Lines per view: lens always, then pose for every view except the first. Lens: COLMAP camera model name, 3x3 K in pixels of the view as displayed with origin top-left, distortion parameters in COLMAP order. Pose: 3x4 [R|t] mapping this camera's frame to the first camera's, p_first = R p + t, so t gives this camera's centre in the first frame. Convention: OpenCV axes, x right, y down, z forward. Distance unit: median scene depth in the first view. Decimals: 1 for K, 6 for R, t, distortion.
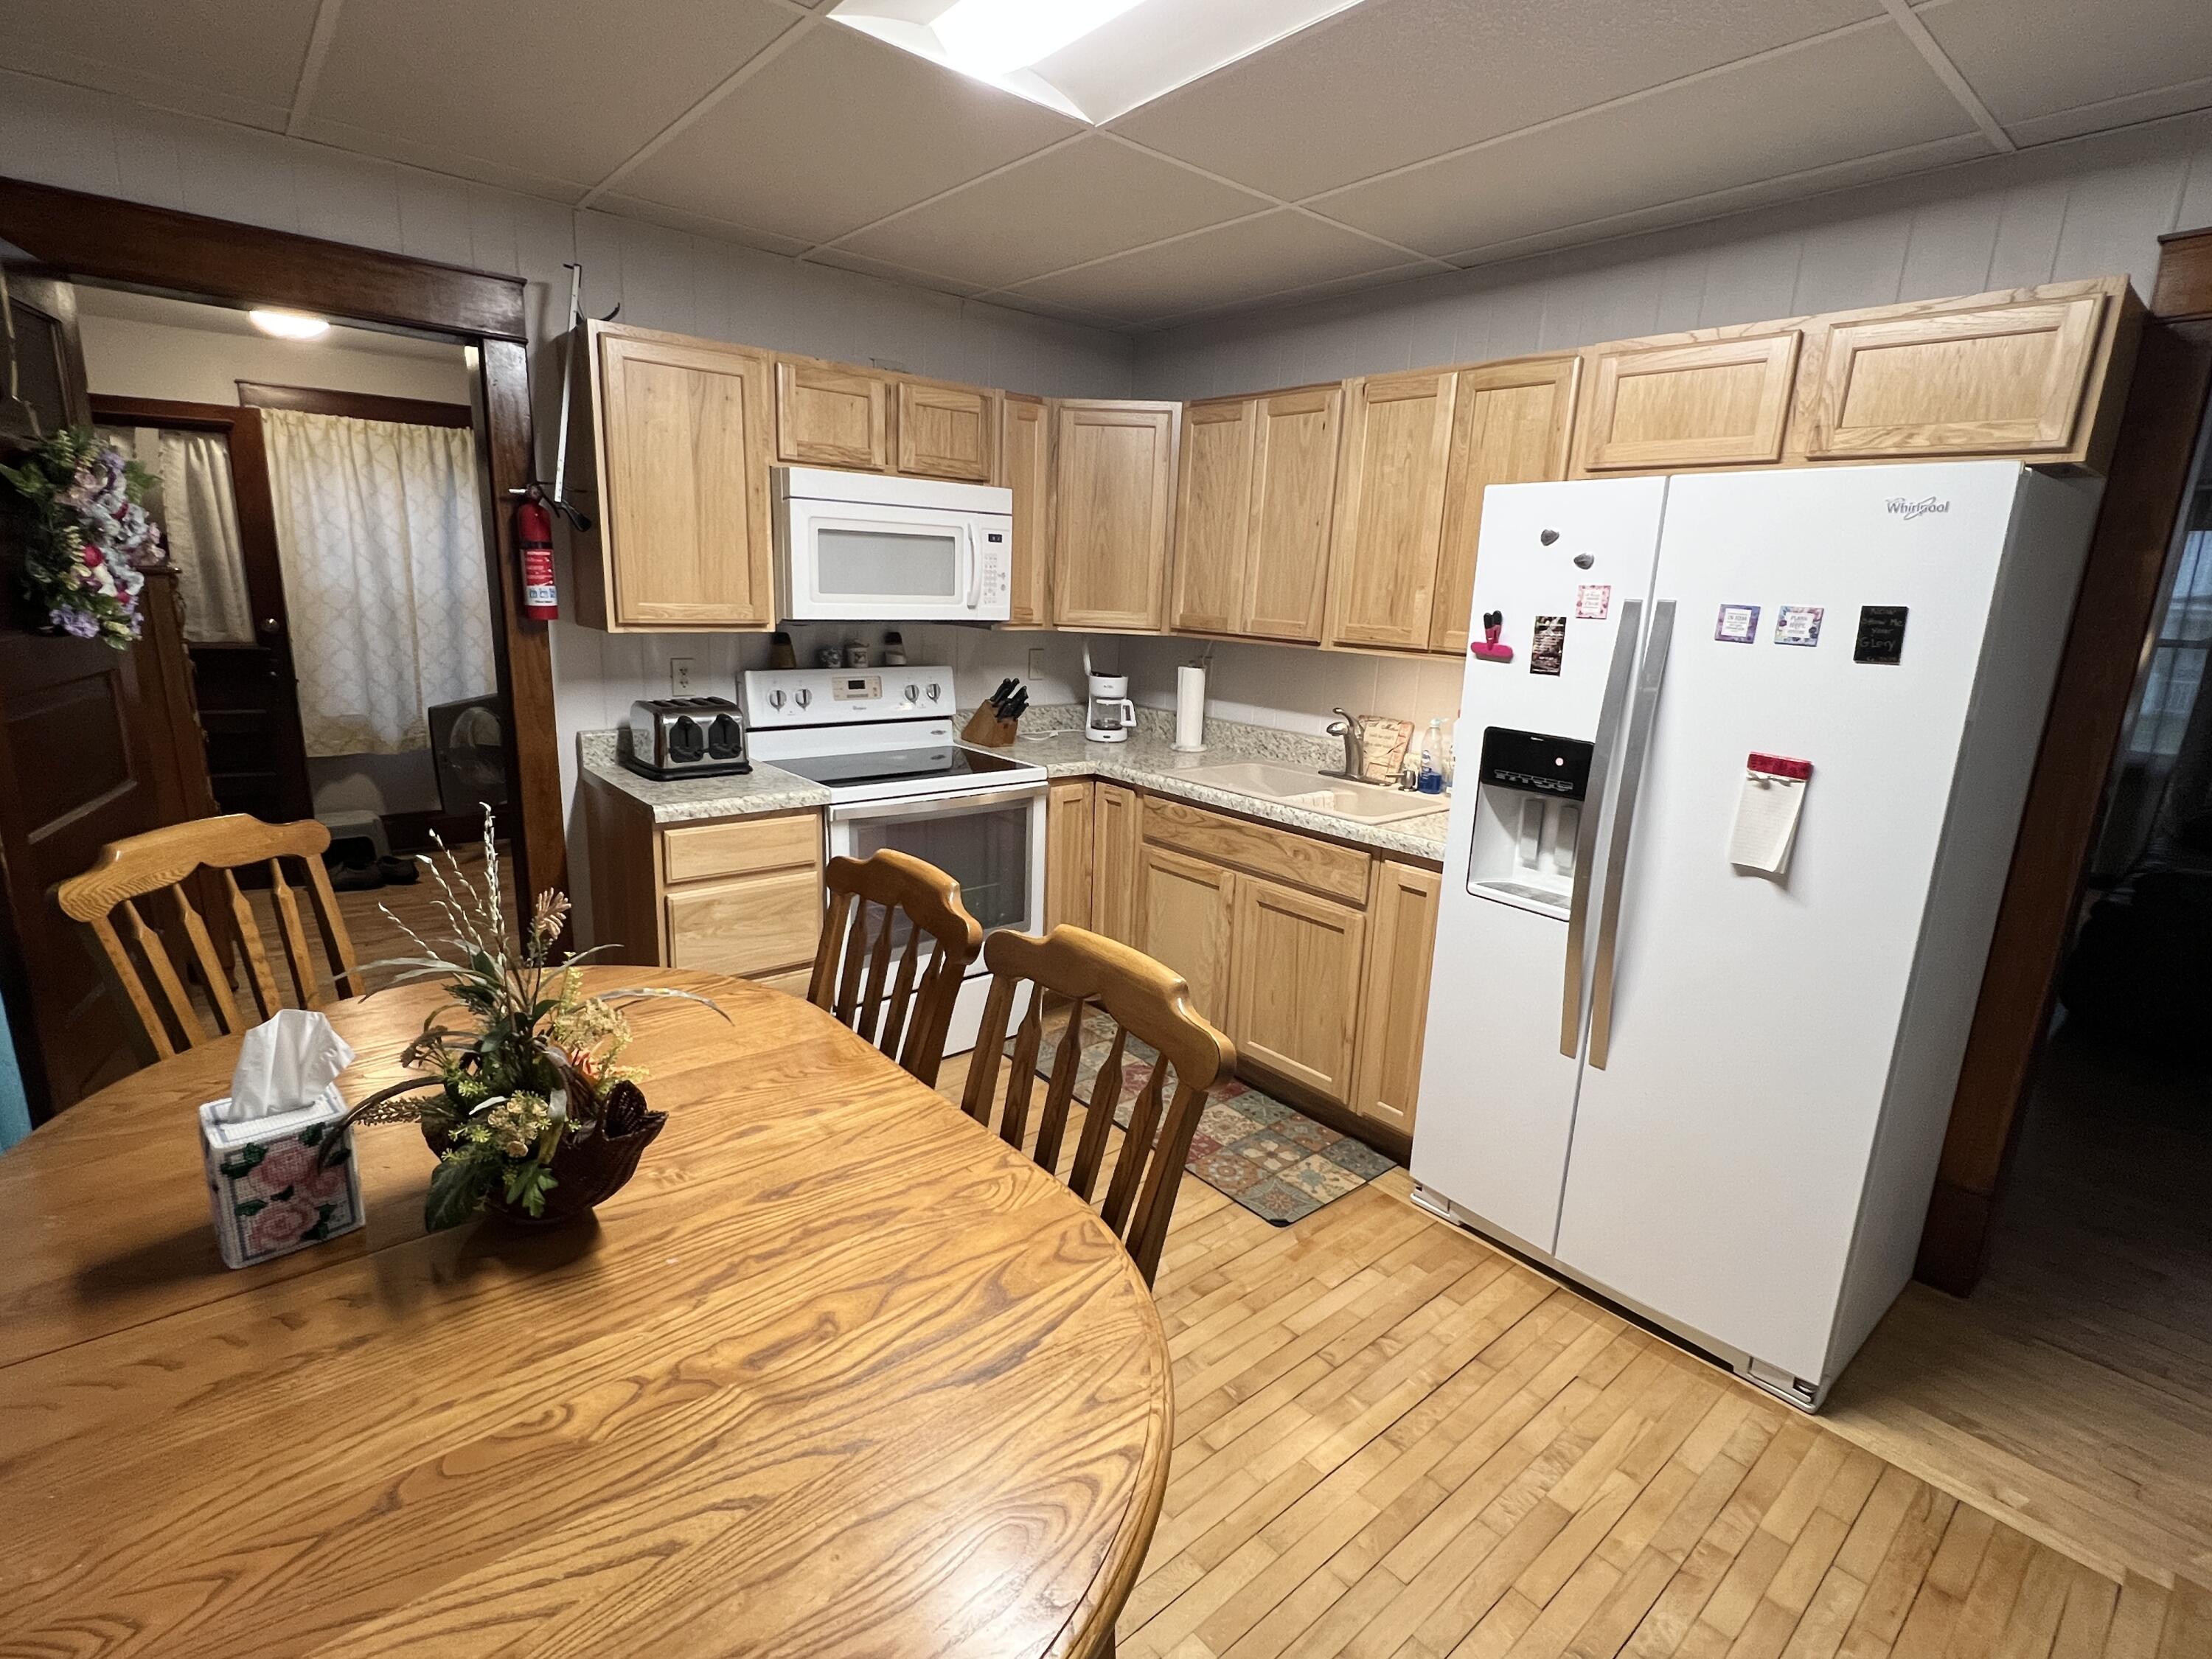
lens RADIAL K [[1048.3, 0, 1107.7], [0, 1048.3, 830.1], [0, 0, 1]] dist [-0.004451, -0.000766]
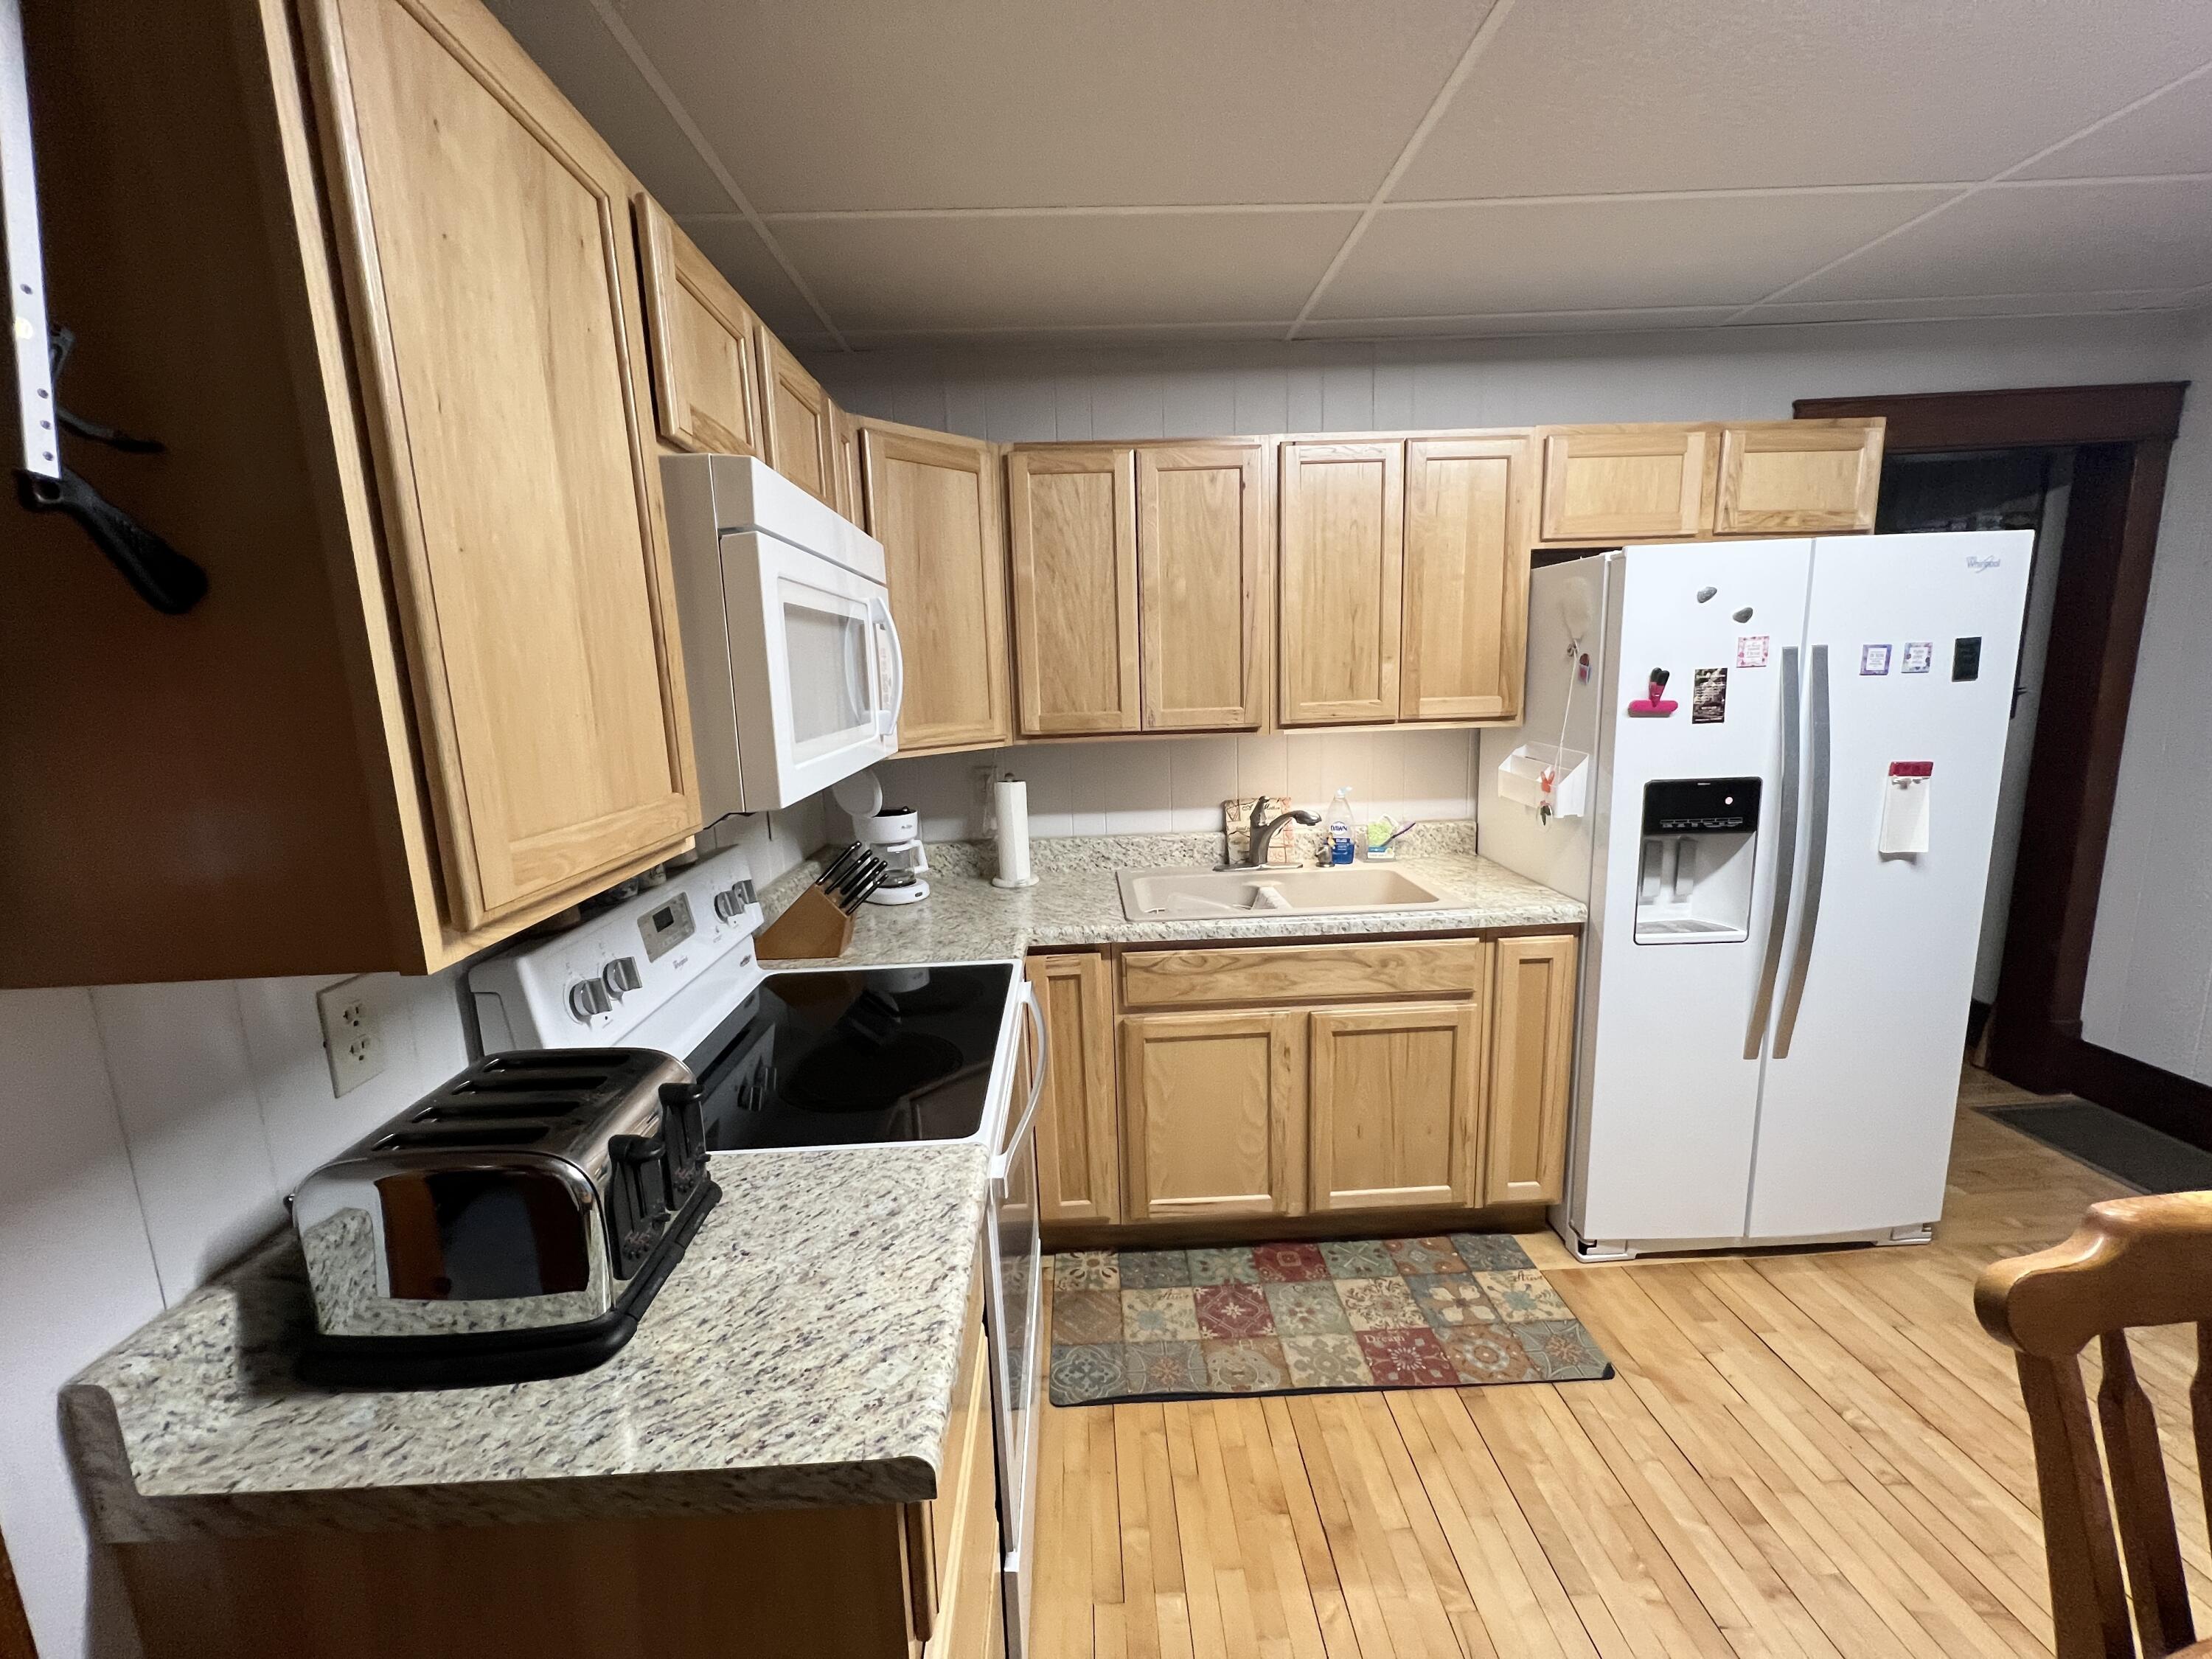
lens RADIAL K [[887.6, 0, 1099.7], [0, 887.6, 823.3], [0, 0, 1]] dist [0.000675, 0.000505]
pose [[0.624899, -0.195108, 0.755933, -0.635127], [0.240517, 0.969286, 0.051350, -0.232684], [-0.742734, 0.149726, 0.652632, 0.843002]]
